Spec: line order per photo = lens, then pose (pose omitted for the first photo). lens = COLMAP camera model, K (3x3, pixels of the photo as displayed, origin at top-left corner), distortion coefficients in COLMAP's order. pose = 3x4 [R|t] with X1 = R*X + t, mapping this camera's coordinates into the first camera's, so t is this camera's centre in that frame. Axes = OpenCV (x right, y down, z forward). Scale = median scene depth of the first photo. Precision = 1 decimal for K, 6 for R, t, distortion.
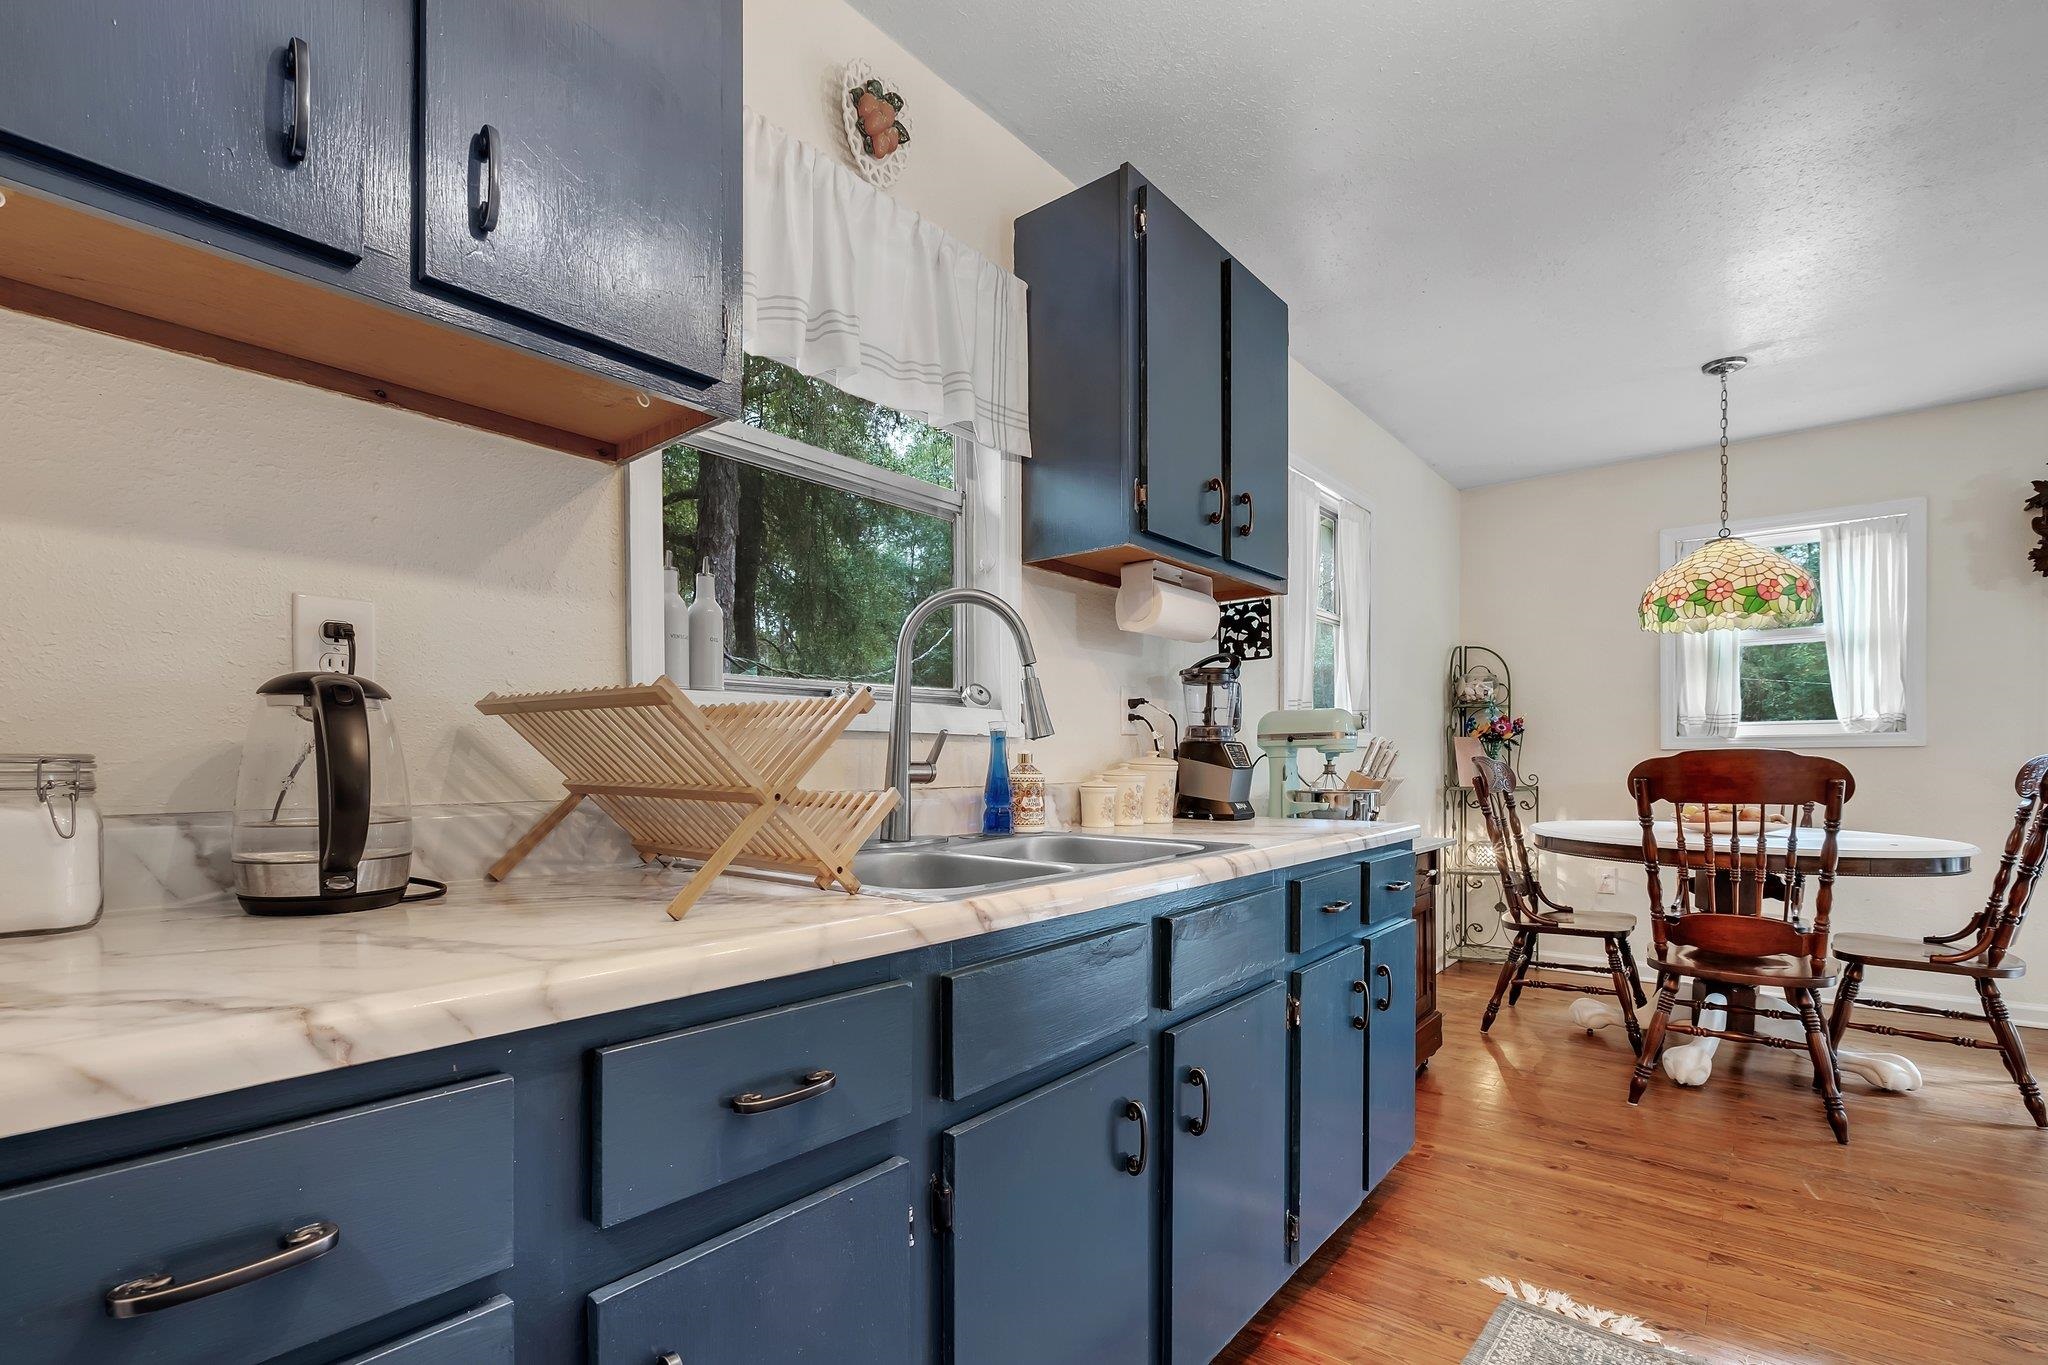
lens RADIAL K [[928.7, 0, 1015.2], [0, 928.7, 756.3], [0, 0, 1]] dist [-0.005861, 0.000585]
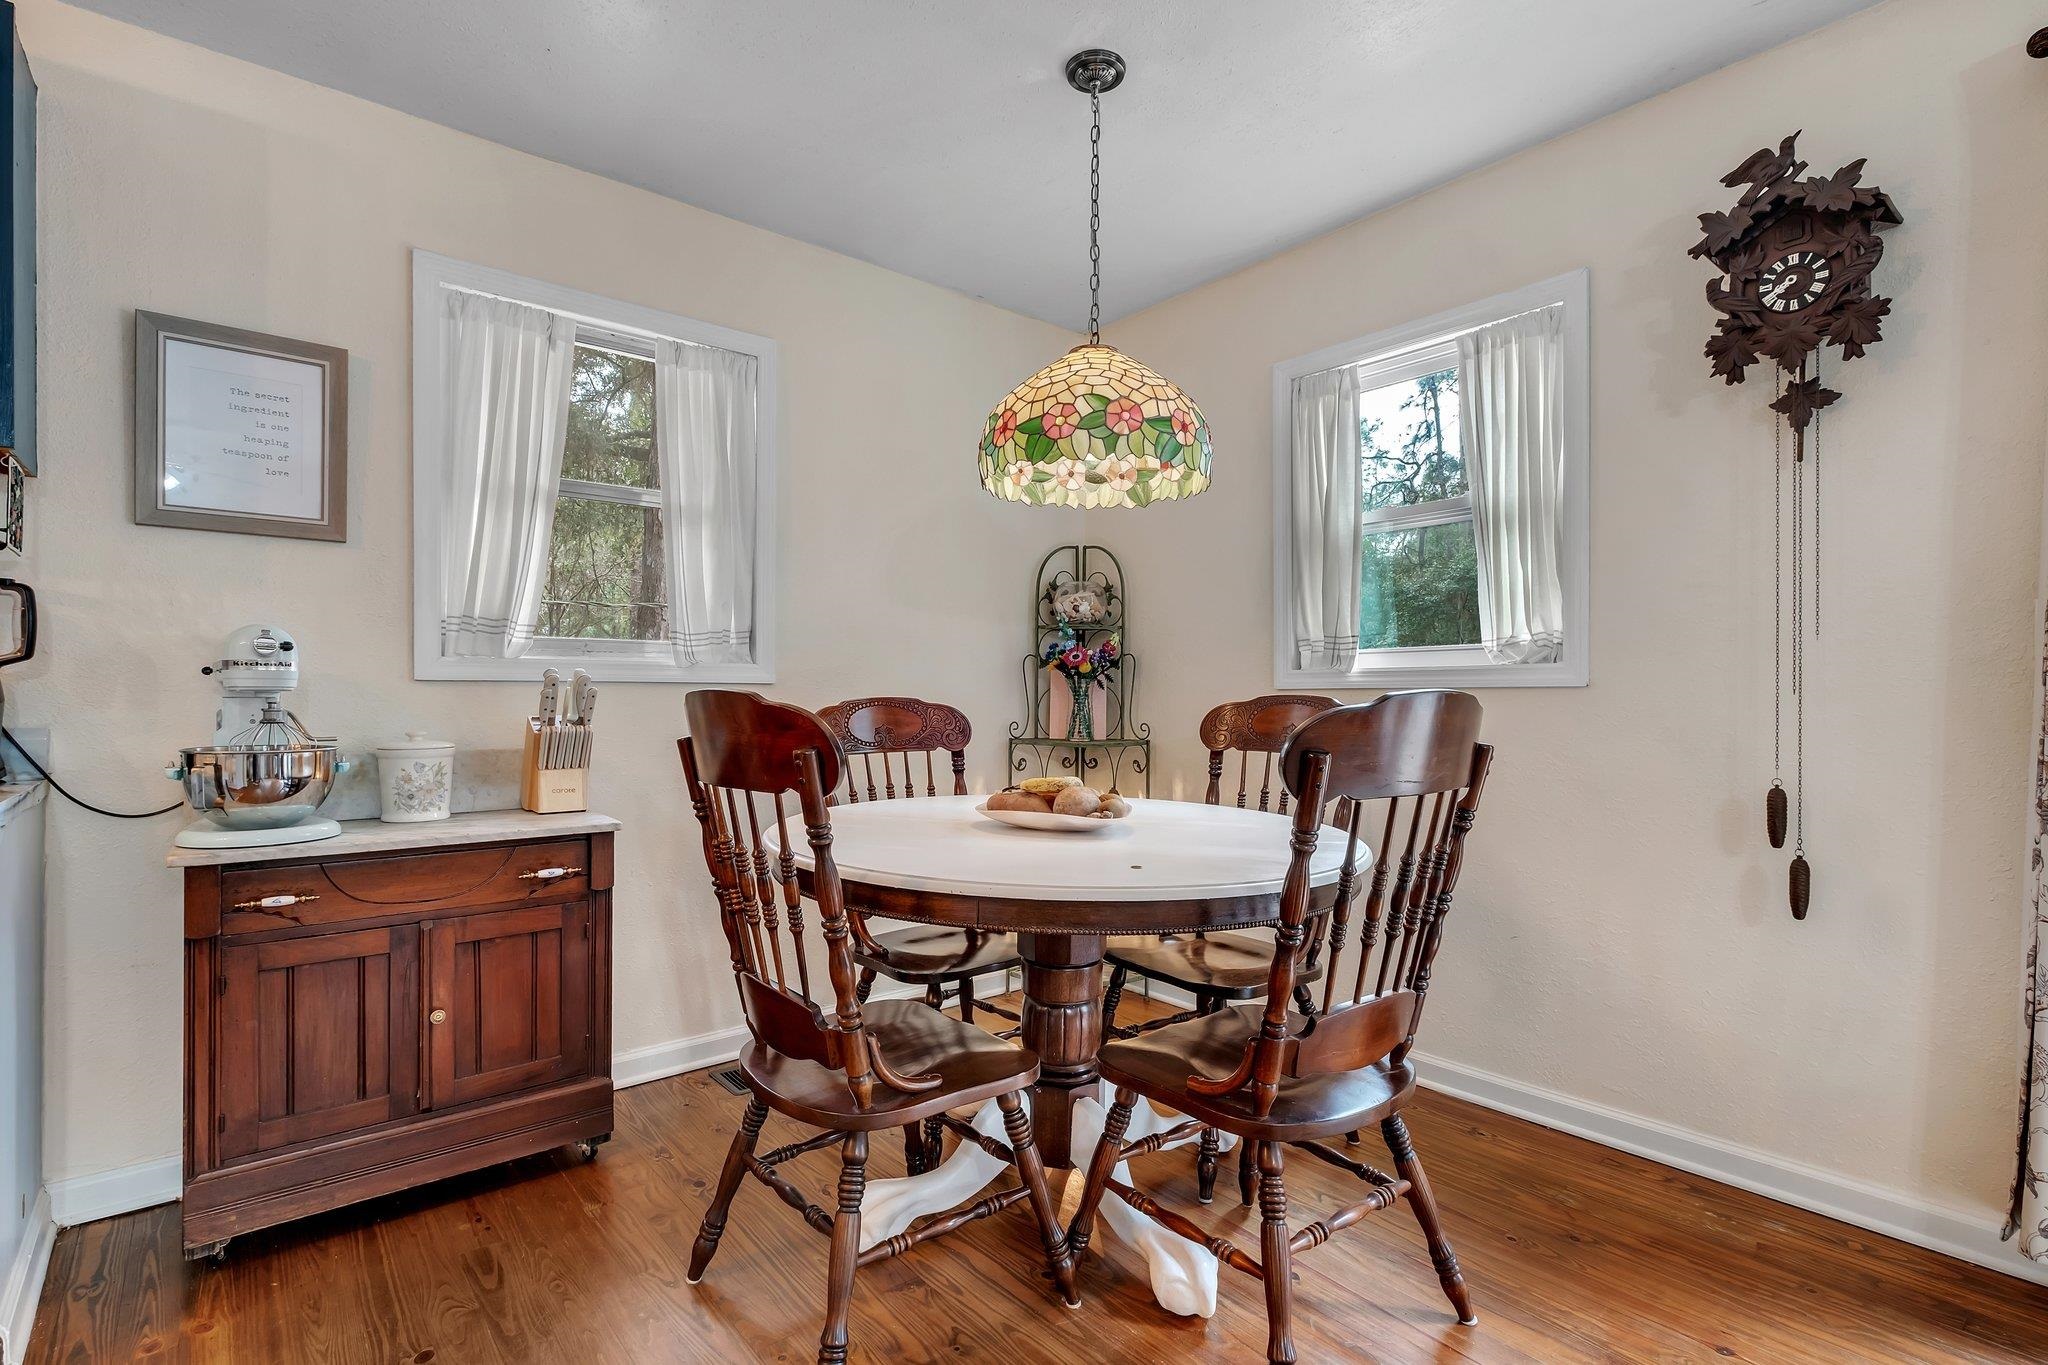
lens RADIAL K [[928.5, 0, 1028.6], [0, 928.5, 697.2], [0, 0, 1]] dist [-0.024345, -0.000052]
pose [[0.976383, 0.008356, -0.215883, 0.819171], [-0.007261, 0.999956, 0.005864, -0.006091], [0.215923, -0.004158, 0.976402, 0.368252]]
